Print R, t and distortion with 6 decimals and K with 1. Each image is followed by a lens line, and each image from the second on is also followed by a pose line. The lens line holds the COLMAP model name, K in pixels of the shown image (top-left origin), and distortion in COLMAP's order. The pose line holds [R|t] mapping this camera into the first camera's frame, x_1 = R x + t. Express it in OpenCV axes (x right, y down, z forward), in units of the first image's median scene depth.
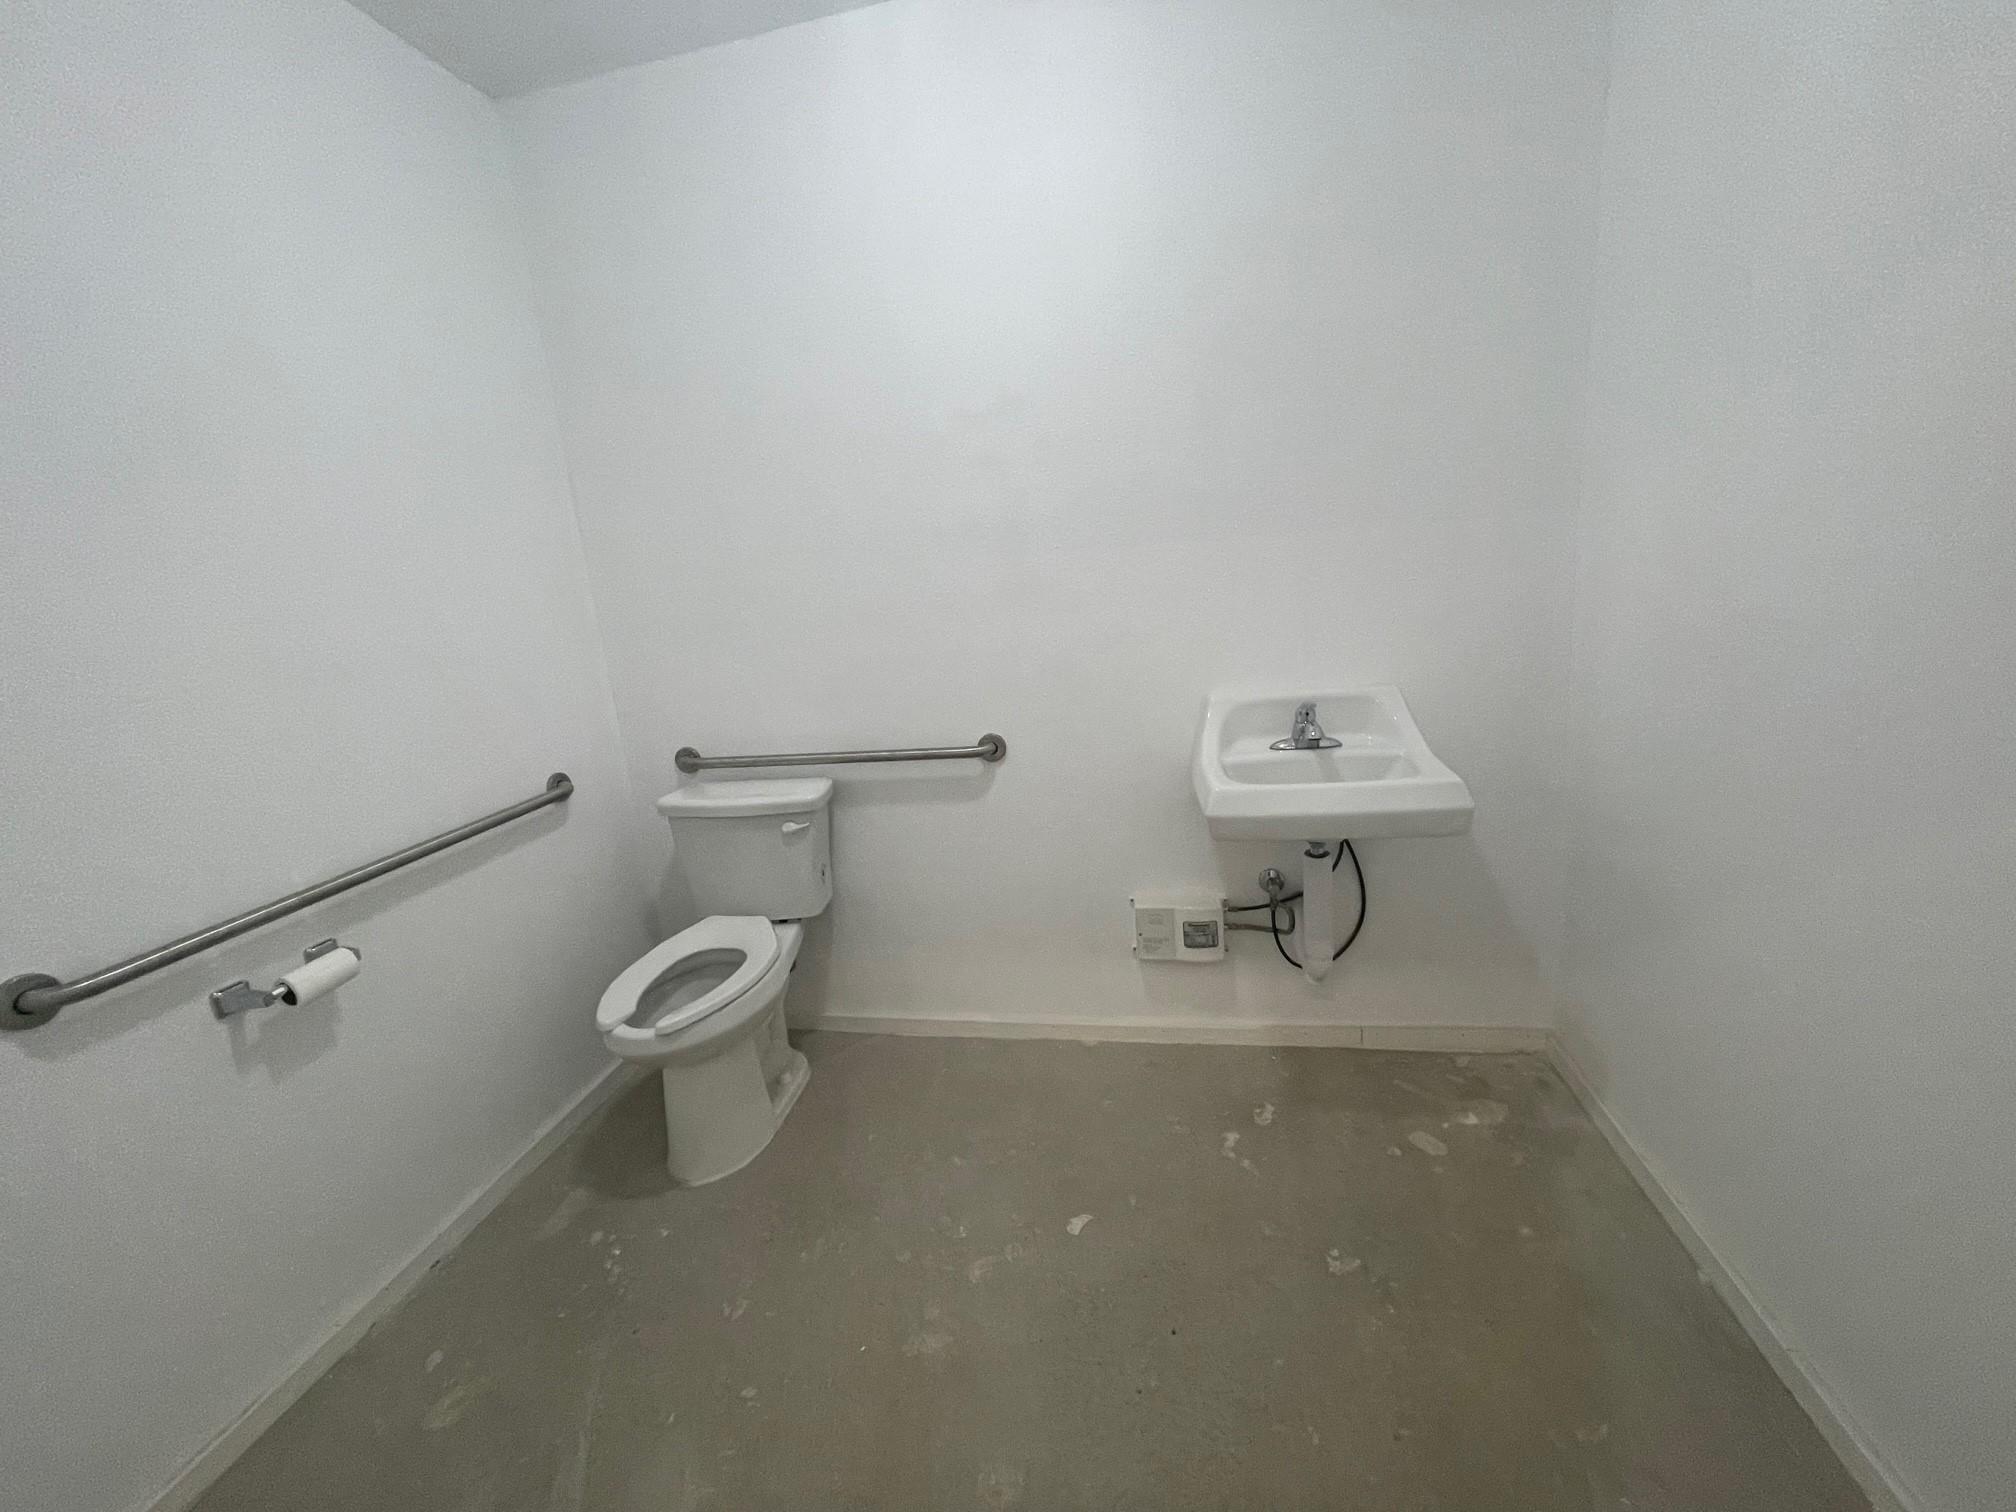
lens RADIAL K [[816.8, 0, 1015.3], [0, 816.8, 738.8], [0, 0, 1]] dist [-0.002290, 0.000943]
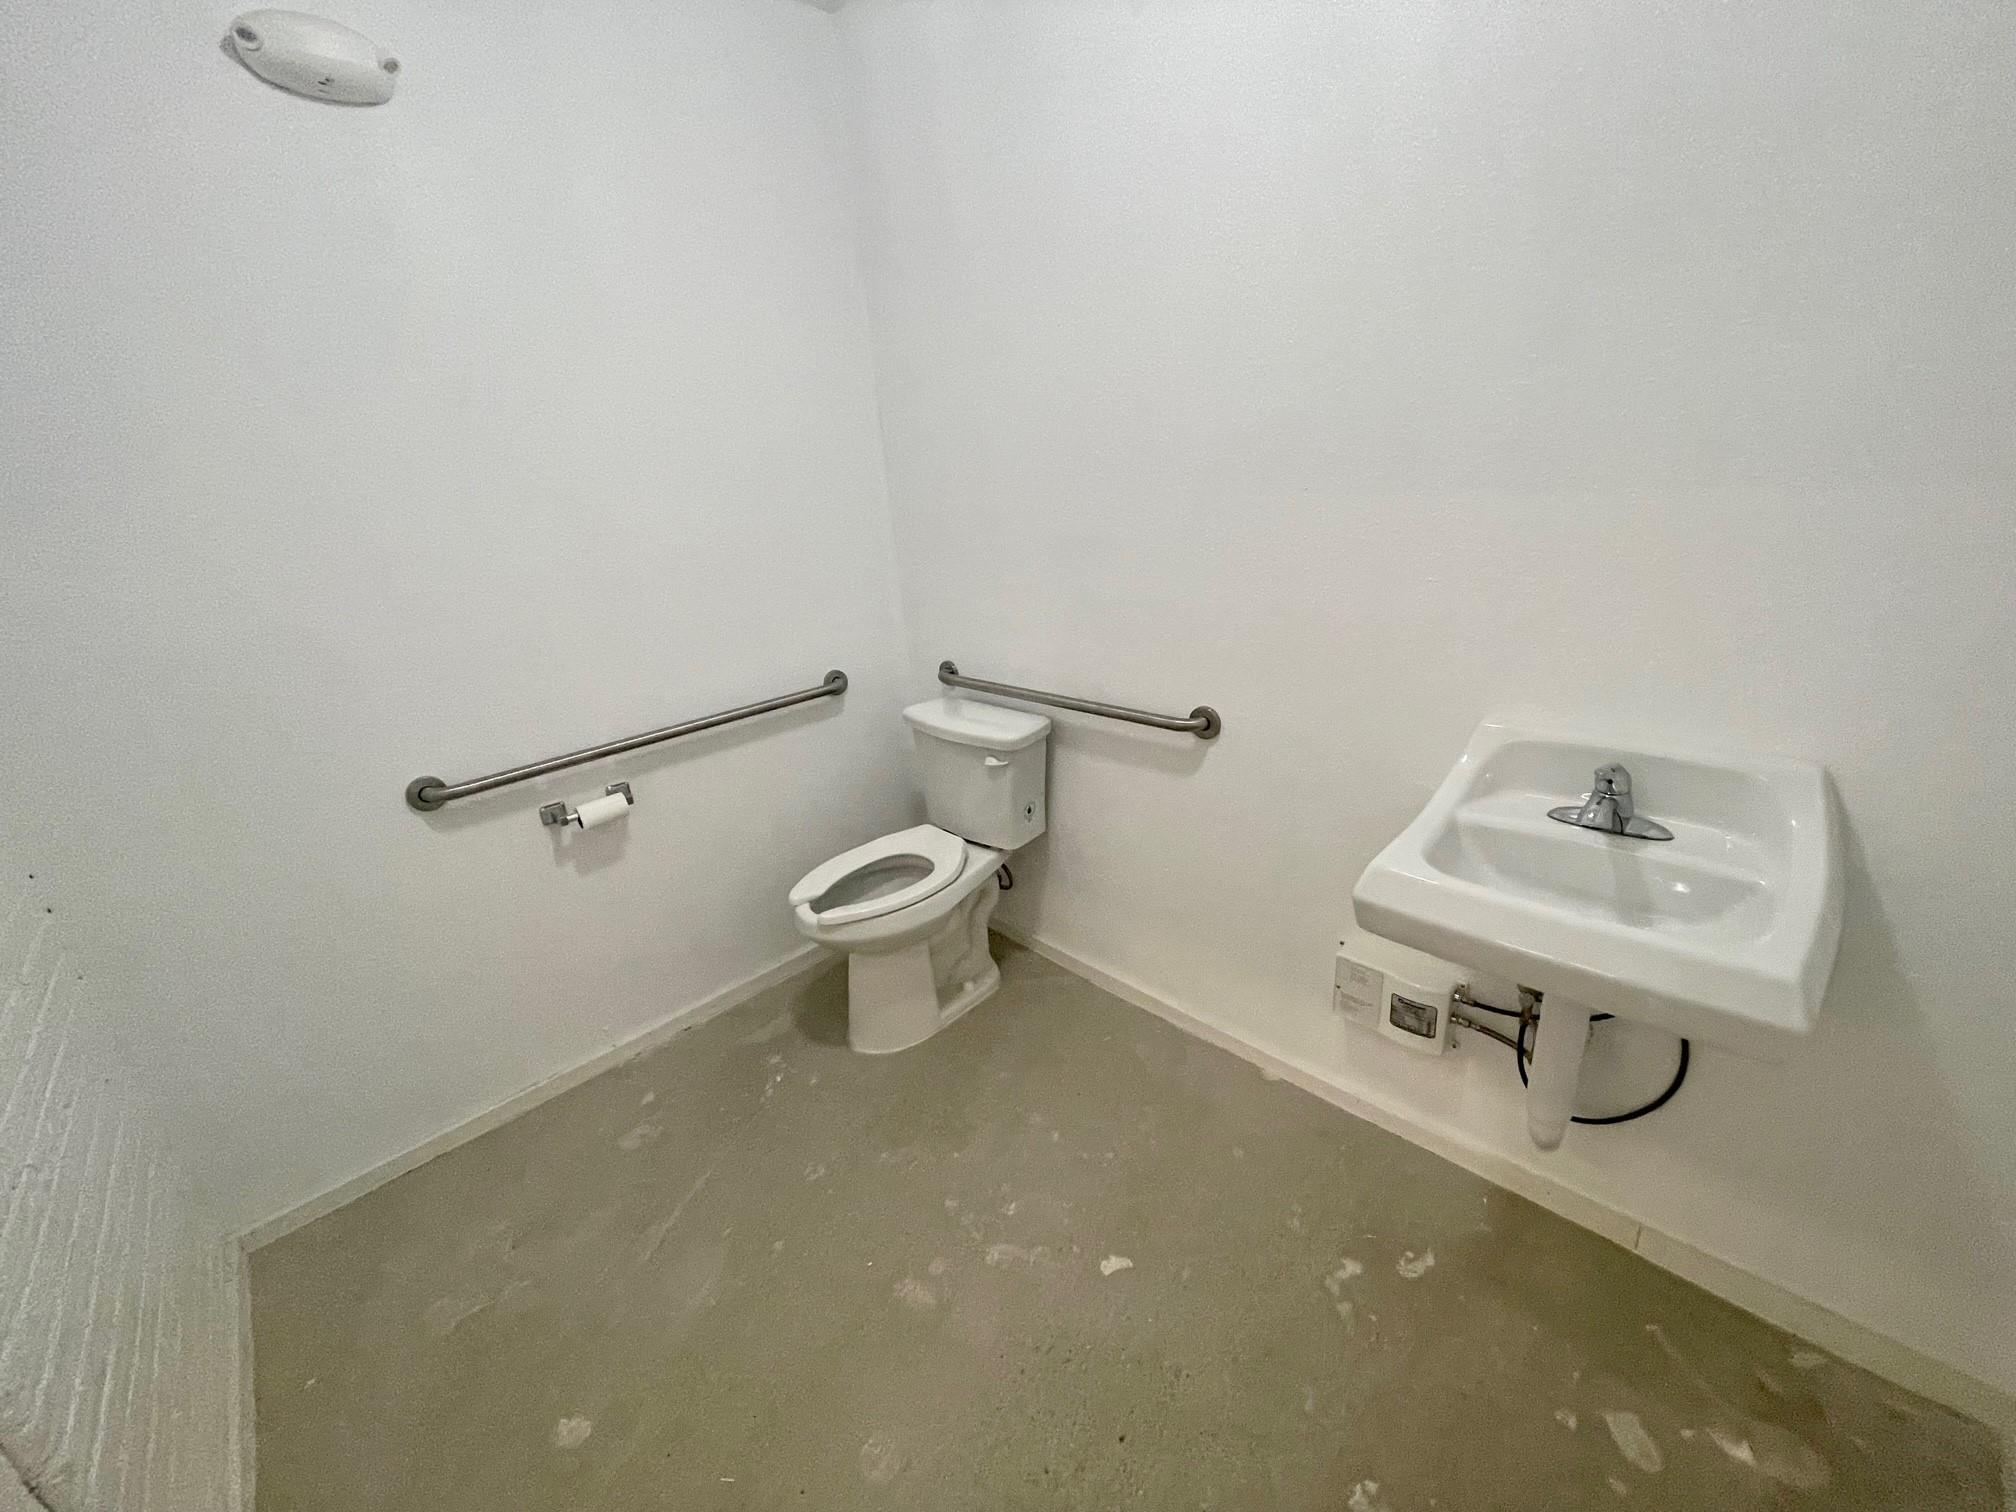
lens RADIAL K [[816.8, 0, 989.9], [0, 816.8, 755.1], [0, 0, 1]] dist [-0.002290, 0.000943]
pose [[0.822822, 0.215375, -0.525906, 0.272397], [-0.123909, 0.971131, 0.203843, -0.114869], [0.554627, -0.102562, 0.825755, 0.184818]]
